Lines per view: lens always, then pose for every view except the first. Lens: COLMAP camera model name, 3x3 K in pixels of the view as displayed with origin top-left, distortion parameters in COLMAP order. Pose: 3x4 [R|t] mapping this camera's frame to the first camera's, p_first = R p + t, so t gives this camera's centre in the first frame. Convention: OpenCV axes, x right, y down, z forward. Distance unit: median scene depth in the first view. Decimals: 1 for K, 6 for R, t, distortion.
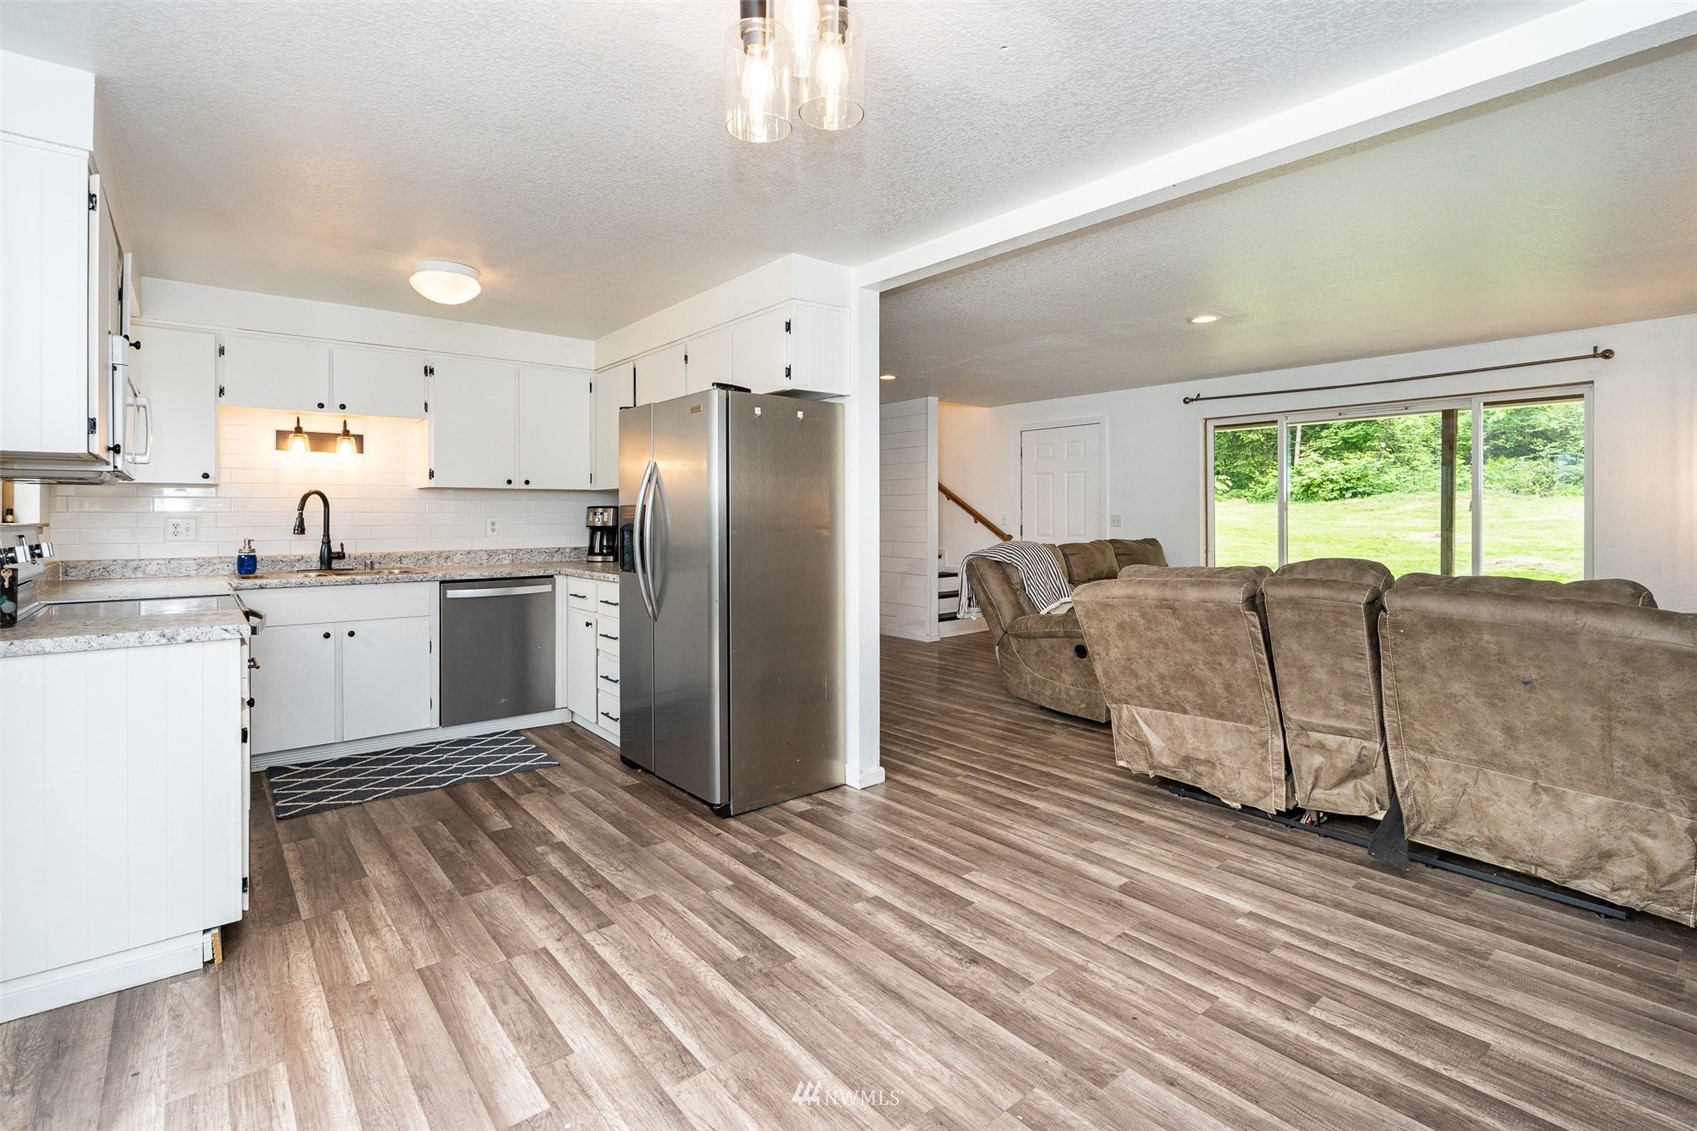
lens RADIAL K [[800.7, 0, 859.8], [0, 800.7, 510.6], [0, 0, 1]] dist [0.003983, 0.000764]
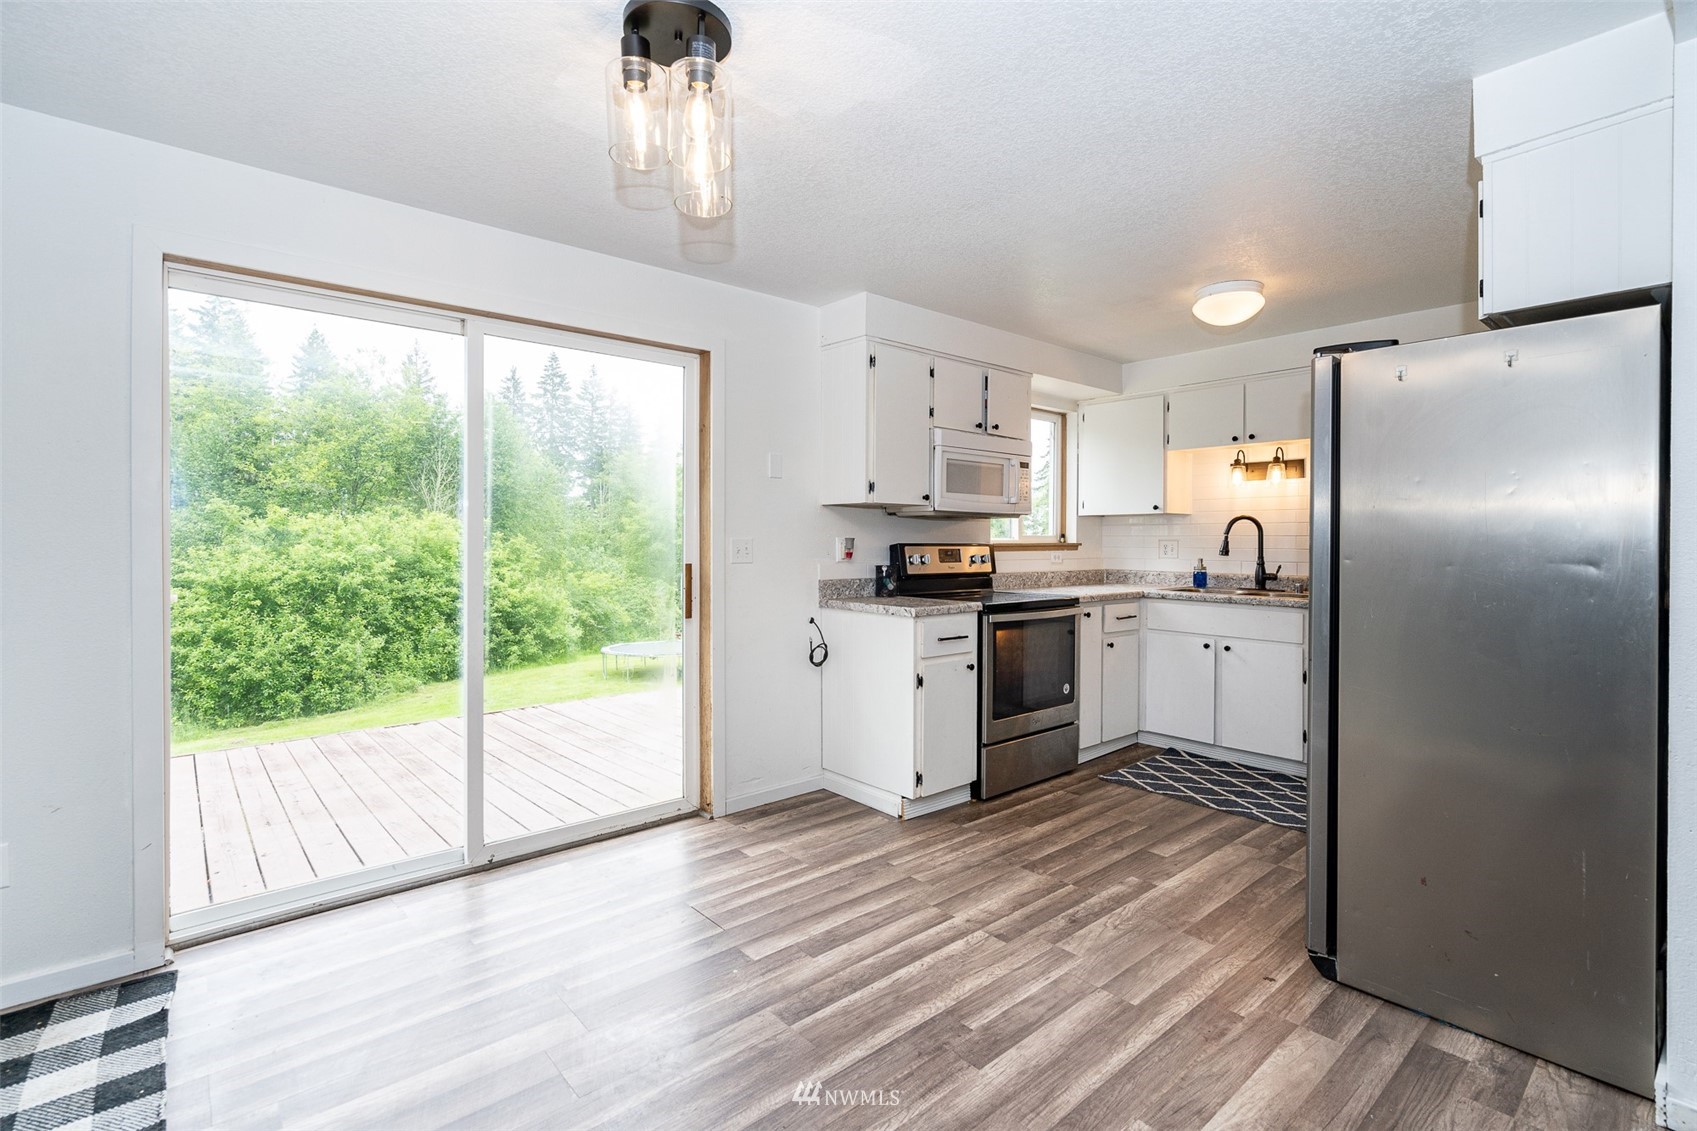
lens RADIAL K [[779.3, 0, 848.8], [0, 779.3, 540.2], [0, 0, 1]] dist [0.000310, 0.000188]
pose [[0.022578, 0.003463, -0.999739, 0.519718], [0.002007, 0.999992, 0.003509, 0.004220], [0.999743, -0.002086, 0.022571, 0.607449]]
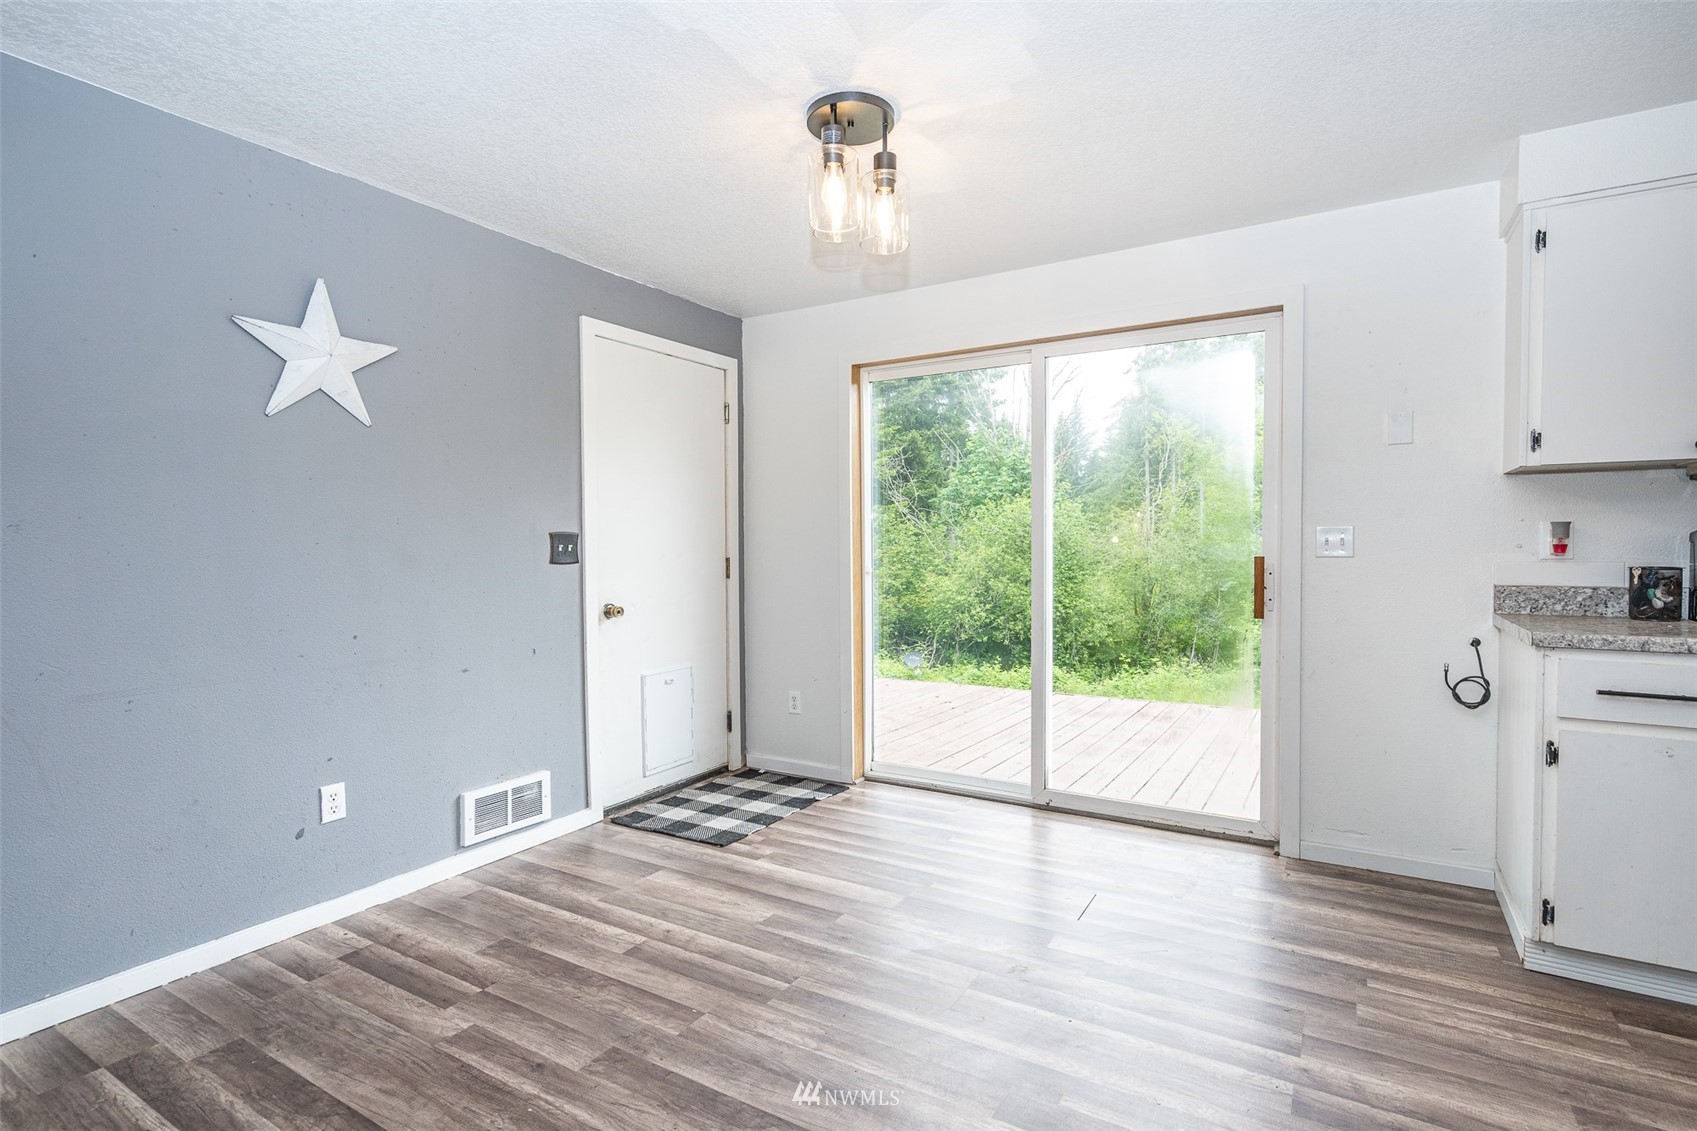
lens RADIAL K [[819.0, 0, 835.6], [0, 819.0, 563.6], [0, 0, 1]] dist [-0.000548, 0.000859]
pose [[-0.949399, 0.016868, -0.313620, 0.228737], [0.010375, 0.999696, 0.022360, 0.021822], [0.313901, 0.017974, -0.949285, 1.190614]]
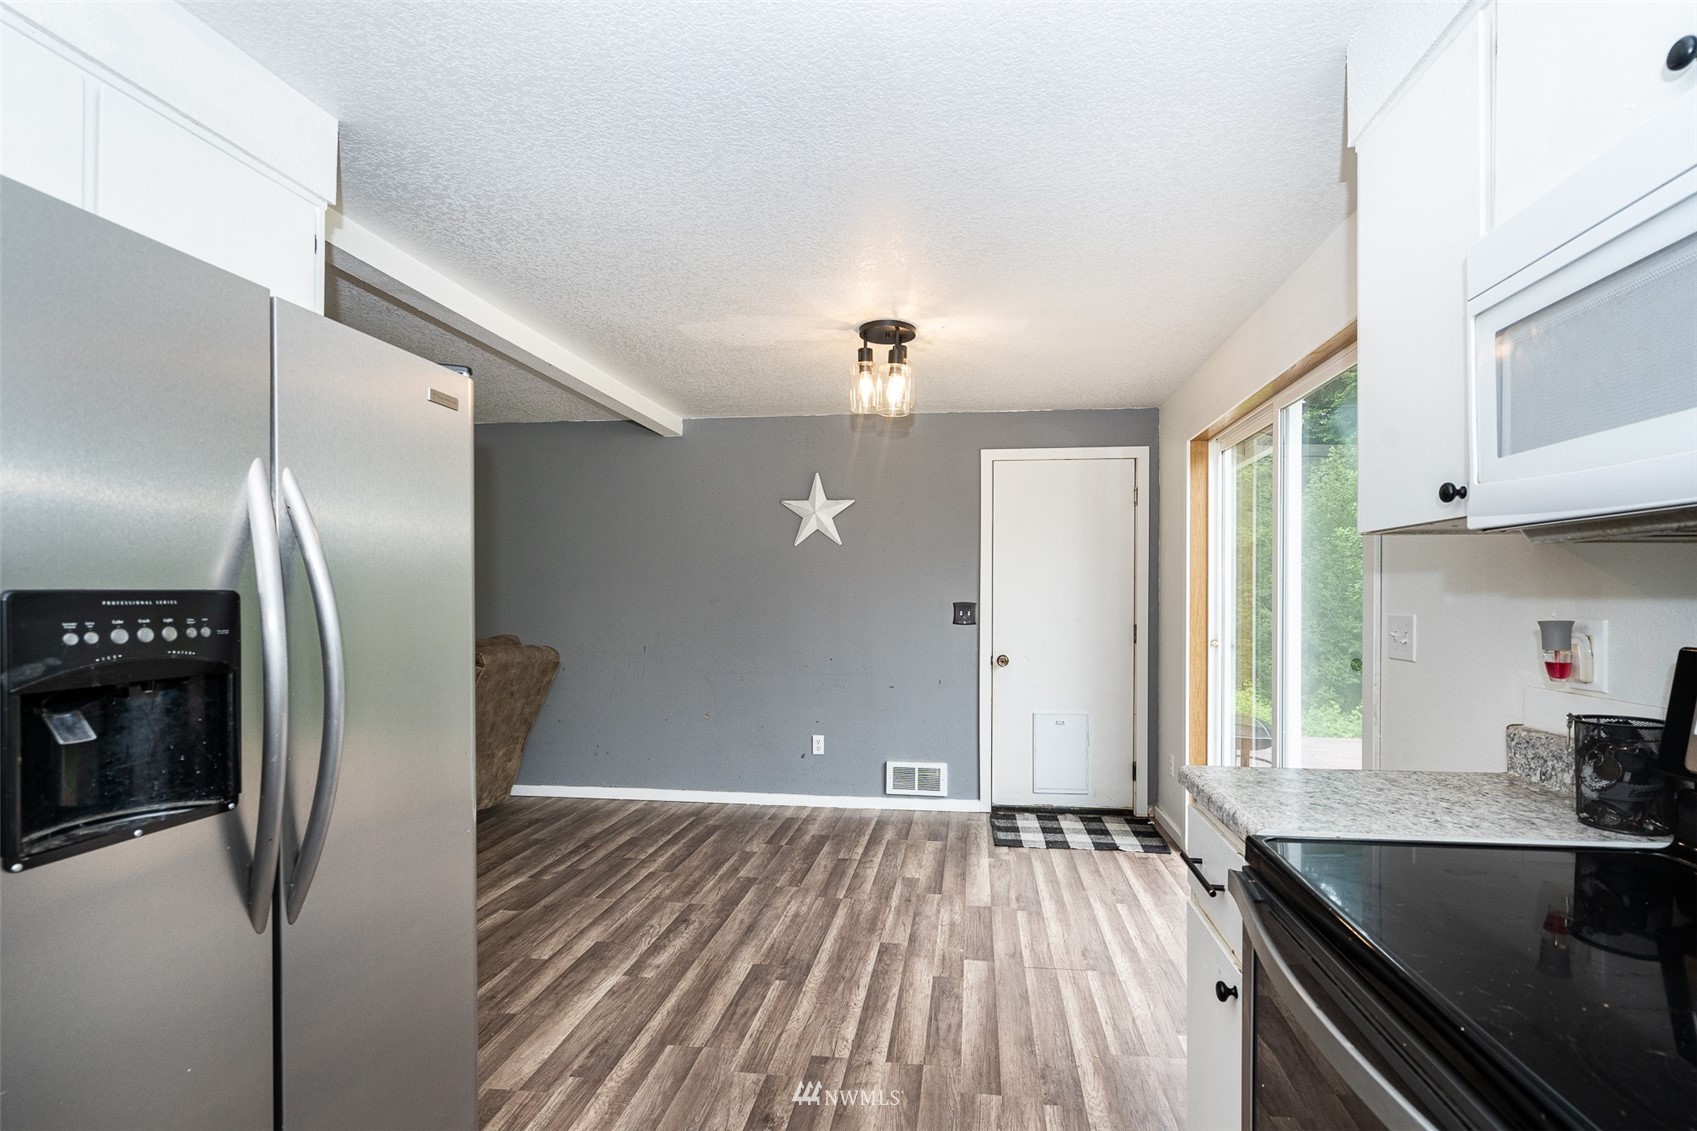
lens RADIAL K [[799.5, 0, 849.1], [0, 799.5, 591.5], [0, 0, 1]] dist [-0.001424, 0.000084]
pose [[-0.658774, 0.005686, 0.752319, -0.797394], [-0.002193, 0.999953, -0.009478, -0.006046], [-0.752337, -0.007894, -0.658731, 1.225590]]
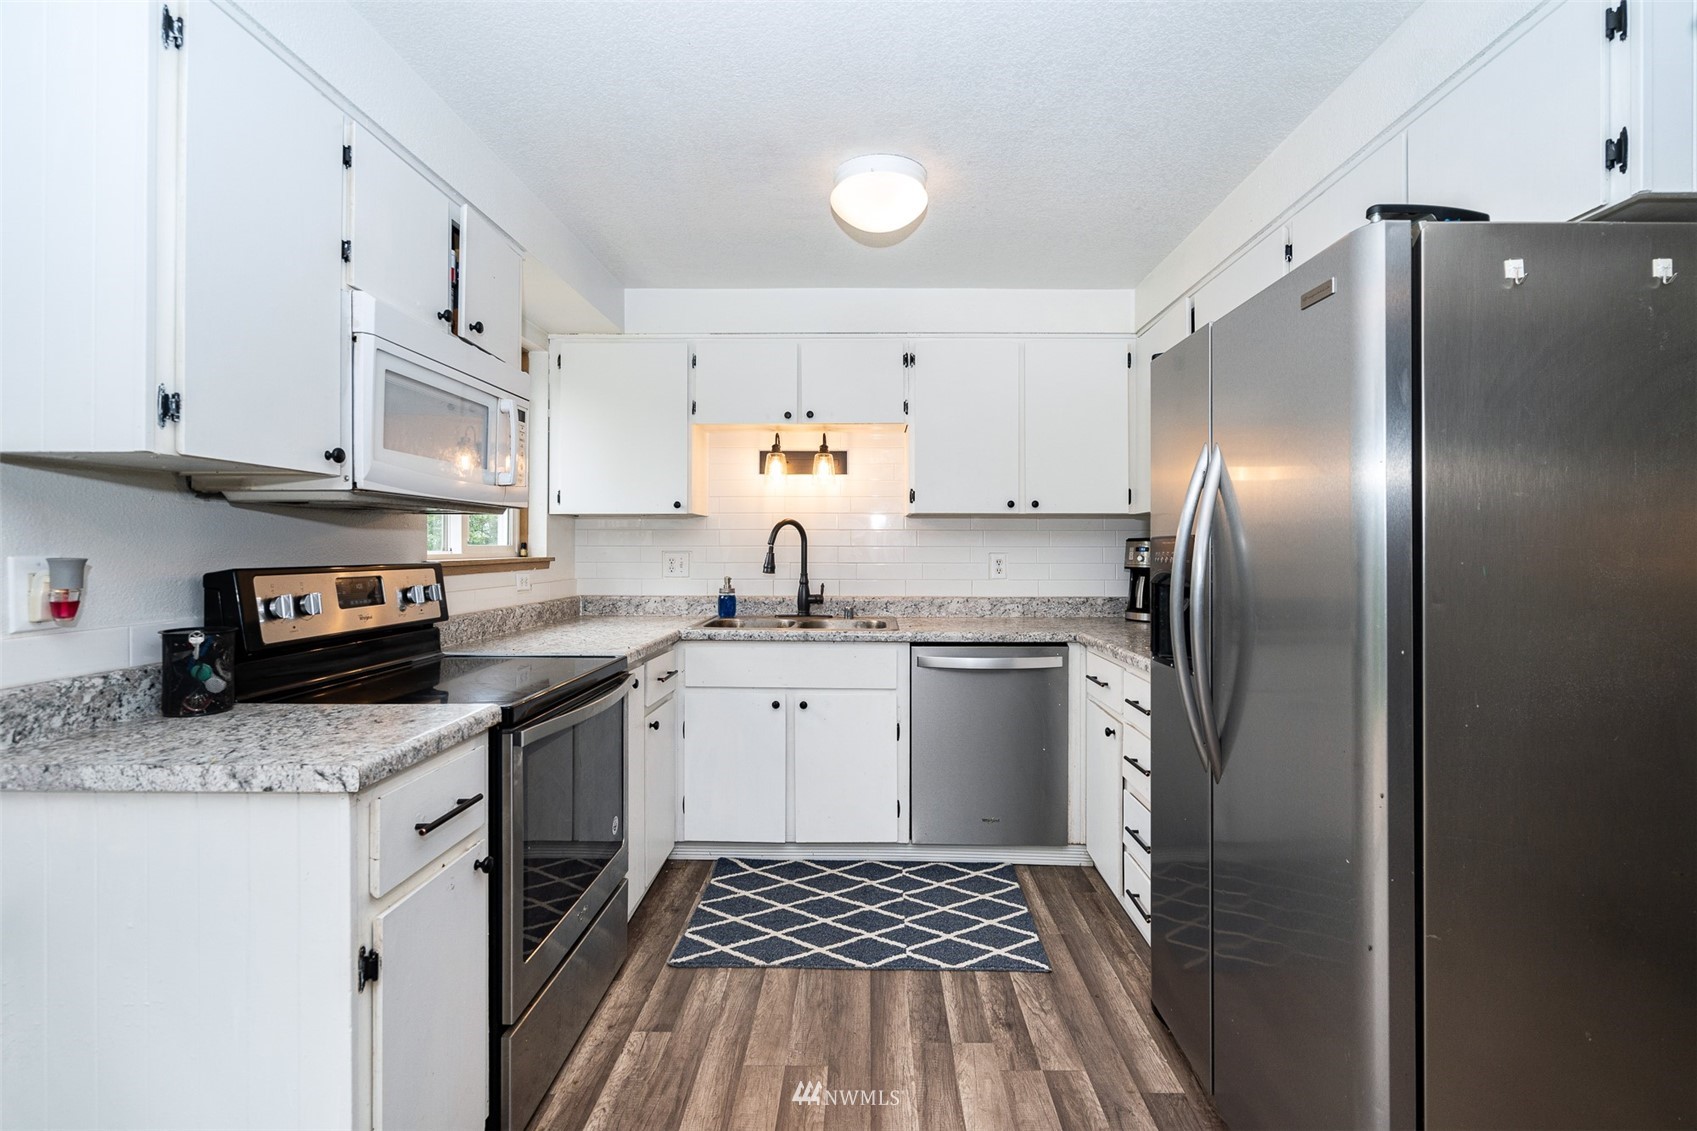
lens RADIAL K [[795.2, 0, 852.4], [0, 795.2, 547.5], [0, 0, 1]] dist [0.003703, 0.000905]
pose [[0.754145, 0.004852, -0.656690, -0.126659], [-0.000462, 0.999976, 0.006857, -0.003661], [0.656707, -0.004867, 0.754130, 0.591187]]
